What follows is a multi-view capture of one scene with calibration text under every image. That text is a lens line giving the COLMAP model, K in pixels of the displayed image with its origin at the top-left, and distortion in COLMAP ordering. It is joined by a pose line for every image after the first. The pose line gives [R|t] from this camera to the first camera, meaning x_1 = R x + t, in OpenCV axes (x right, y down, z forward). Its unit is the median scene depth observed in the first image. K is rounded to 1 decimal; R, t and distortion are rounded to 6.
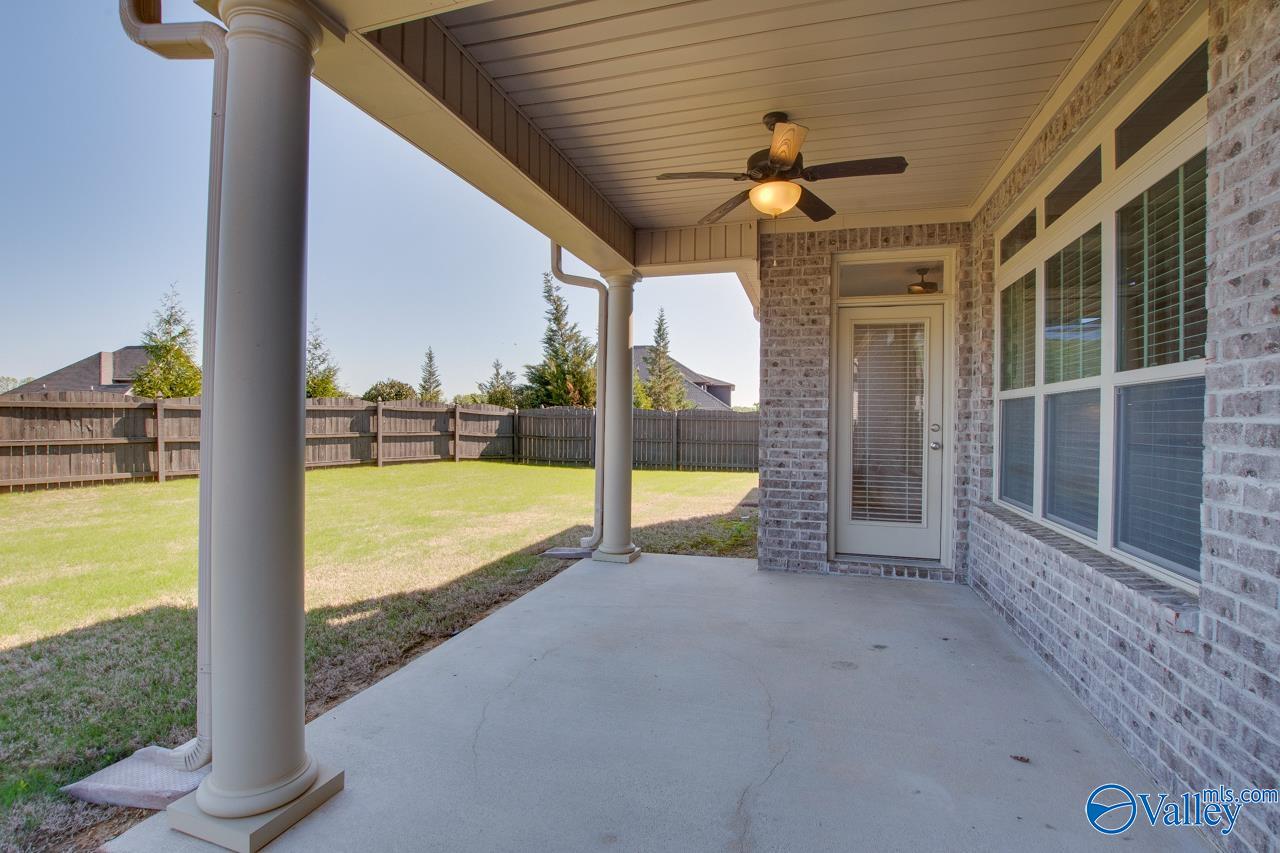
lens RADIAL K [[599.5, 0, 645.9], [0, 599.5, 427.4], [0, 0, 1]] dist [-0.029043, -0.000293]
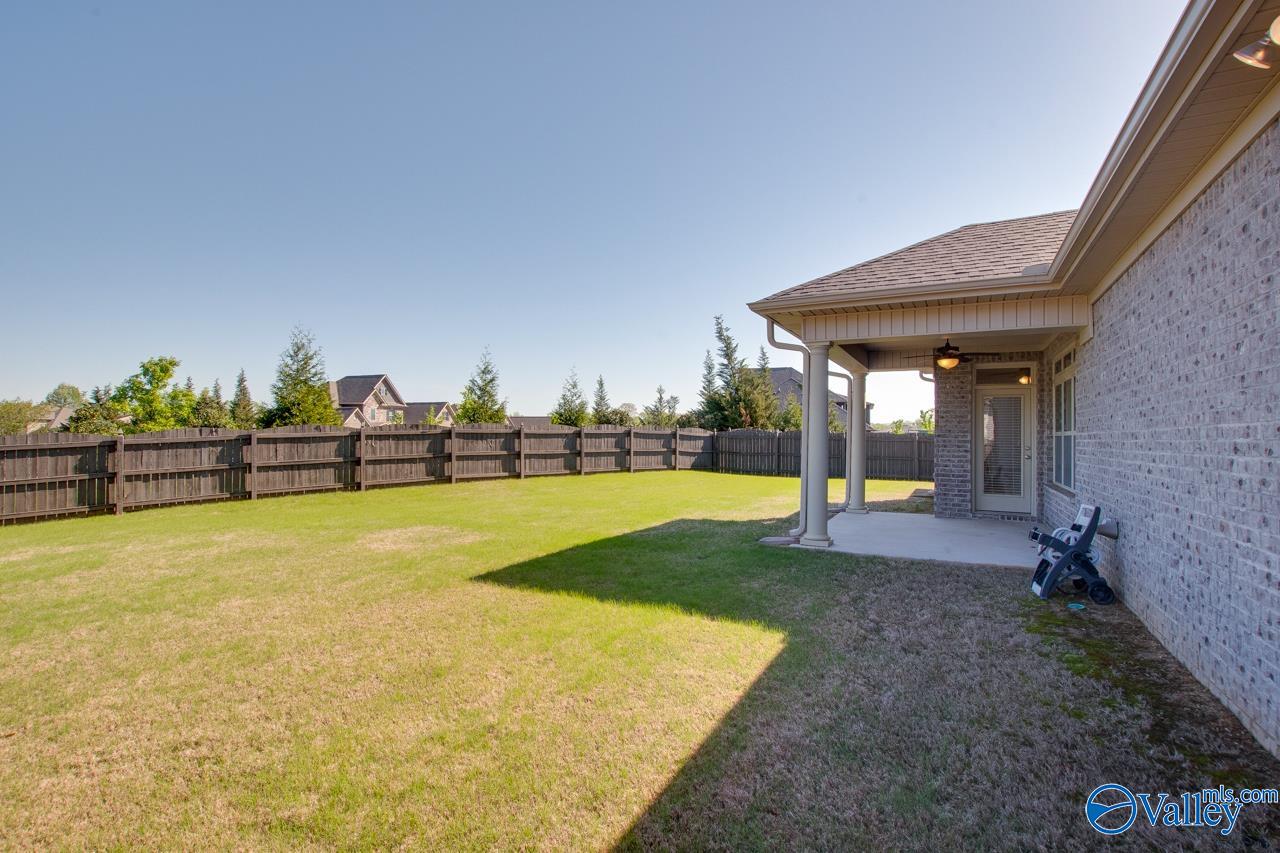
lens RADIAL K [[599.5, 0, 638.1], [0, 599.5, 425.9], [0, 0, 1]] dist [-0.029043, -0.000293]
pose [[0.975971, -0.002747, -0.217883, -0.138259], [-0.003838, 0.999549, -0.029793, -0.003924], [0.217866, 0.029914, 0.975520, -0.469213]]
